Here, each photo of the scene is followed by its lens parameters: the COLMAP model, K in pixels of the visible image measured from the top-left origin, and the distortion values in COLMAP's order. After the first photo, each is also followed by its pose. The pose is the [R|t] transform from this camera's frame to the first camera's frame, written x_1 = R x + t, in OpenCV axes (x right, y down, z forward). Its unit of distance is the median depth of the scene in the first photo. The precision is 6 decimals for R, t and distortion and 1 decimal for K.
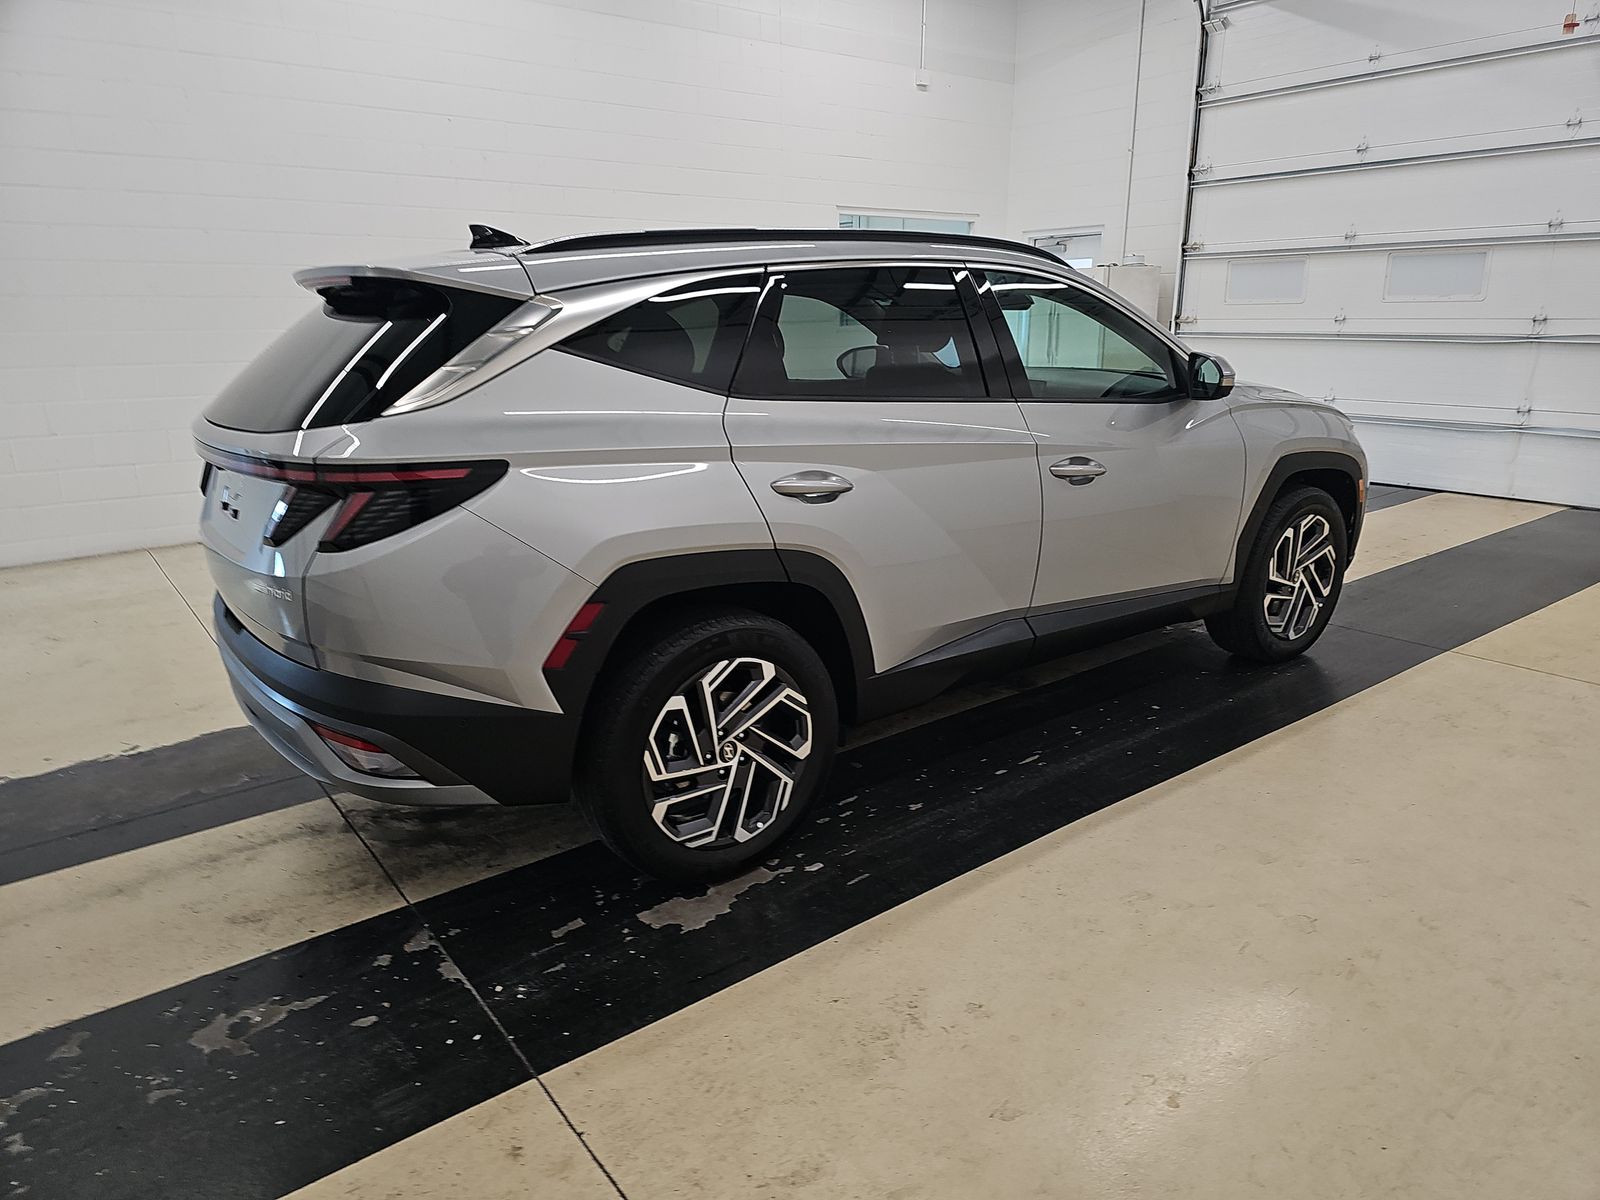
lens RADIAL K [[1055.4, 0, 813.0], [0, 1055.4, 596.5], [0, 0, 1]] dist [0.051807, -0.043343]
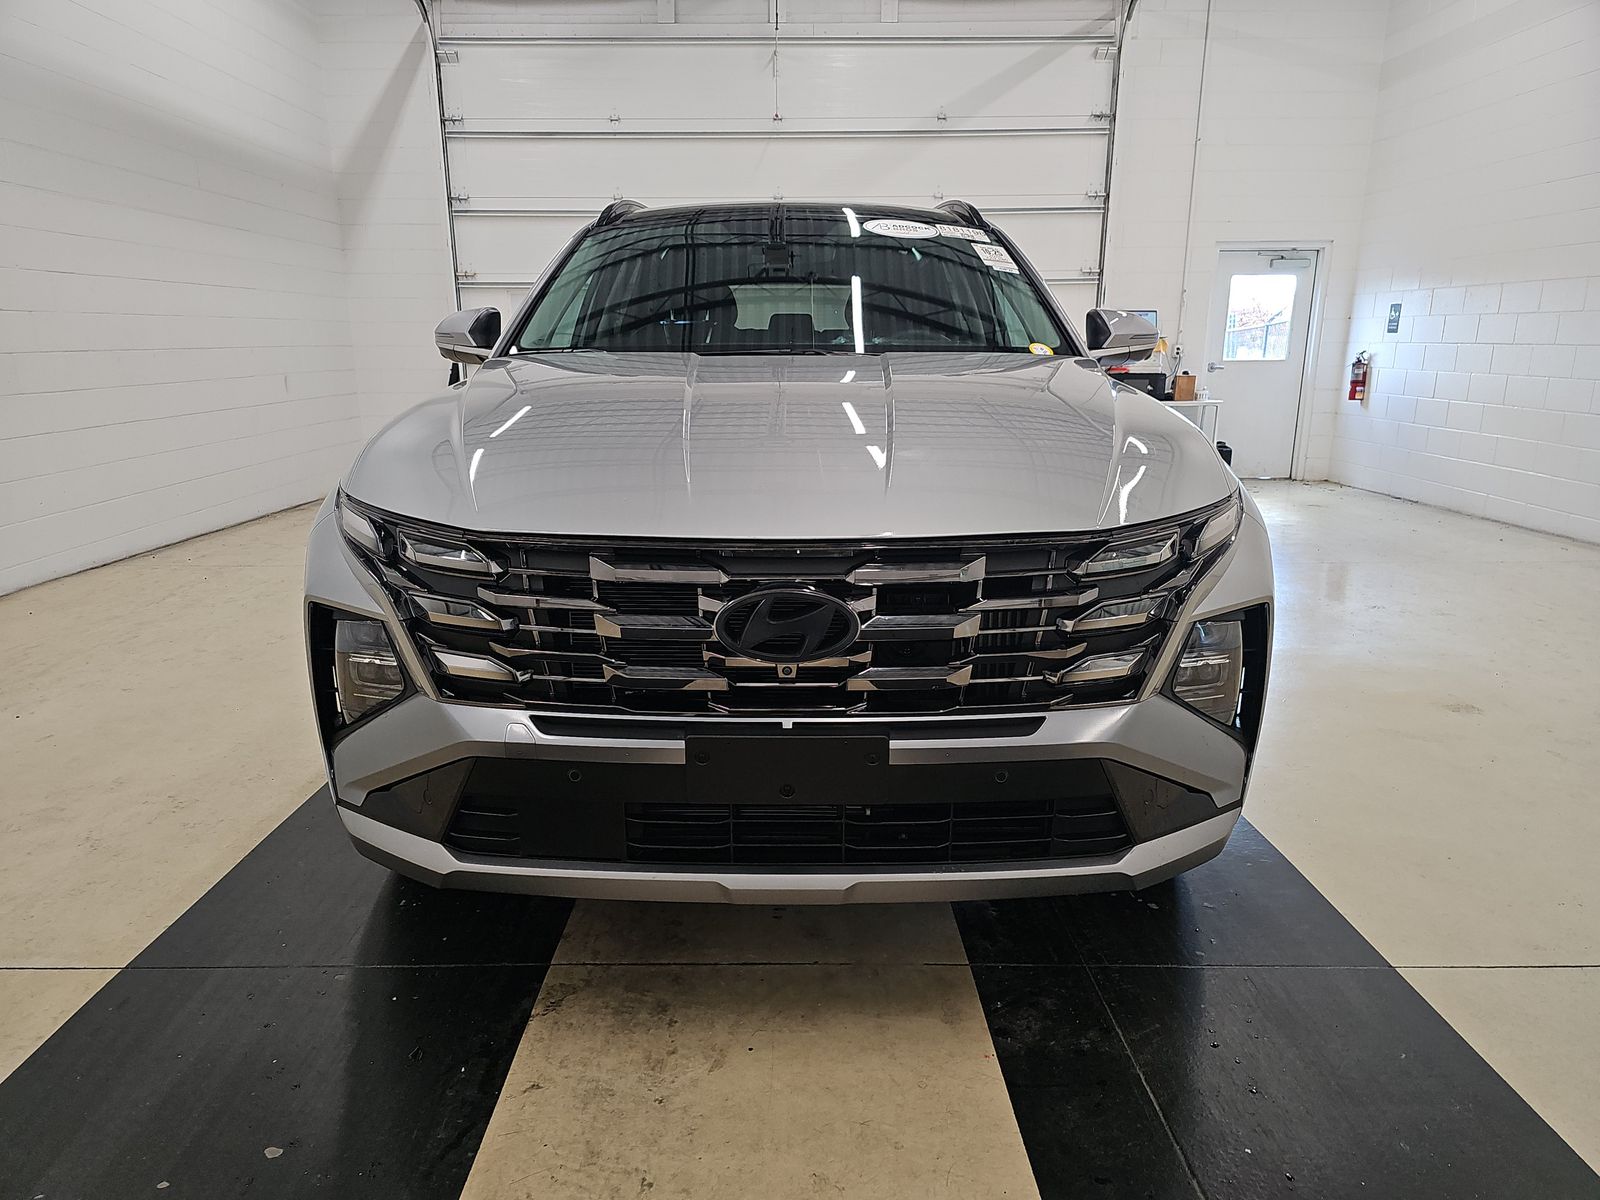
lens RADIAL K [[1055.4, 0, 797.2], [0, 1055.4, 604.3], [0, 0, 1]] dist [0.051807, -0.043343]
pose [[-0.608603, 0.202570, -0.767182, 0.983513], [-0.192383, 0.900343, 0.390347, -0.429167], [0.769800, 0.385159, -0.508980, 1.865395]]
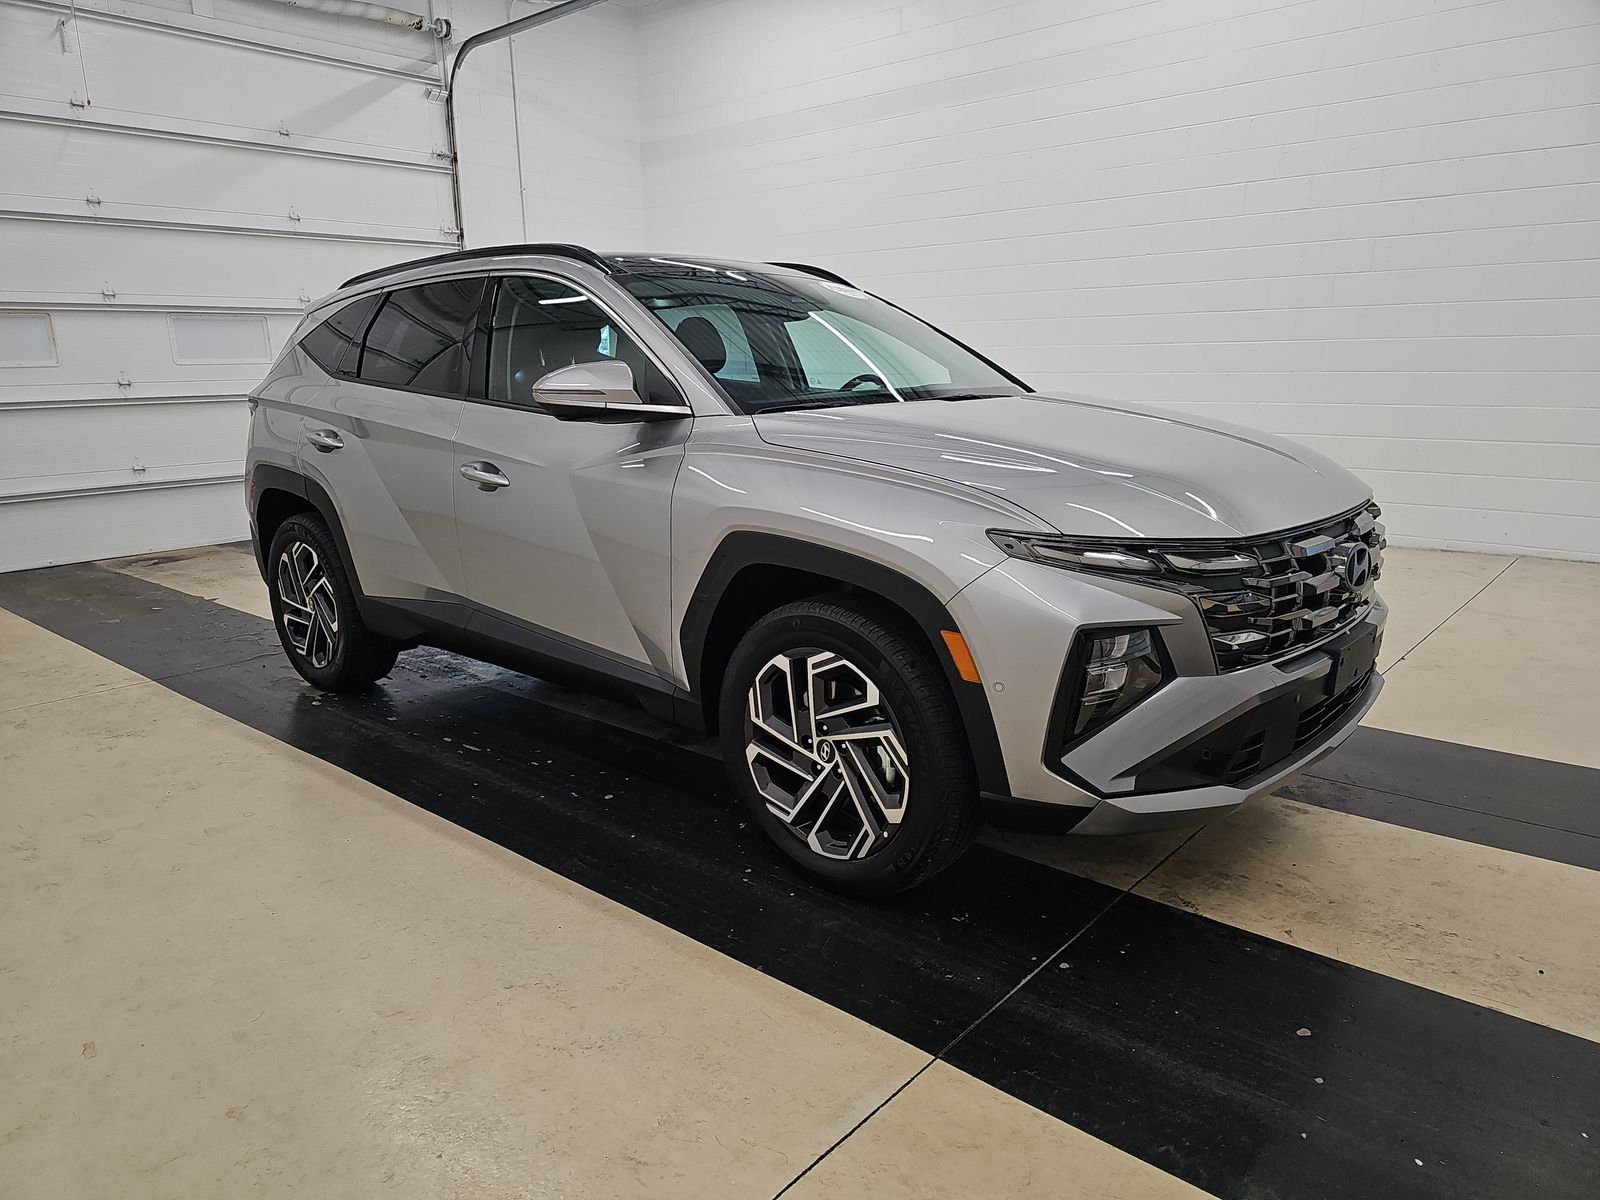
lens RADIAL K [[1055.4, 0, 799.4], [0, 1055.4, 607.9], [0, 0, 1]] dist [0.051807, -0.043343]
pose [[0.189509, 0.234392, -0.953492, 1.278581], [-0.235412, 0.953612, 0.187633, -0.258062], [0.953241, 0.188905, 0.235896, 1.079172]]
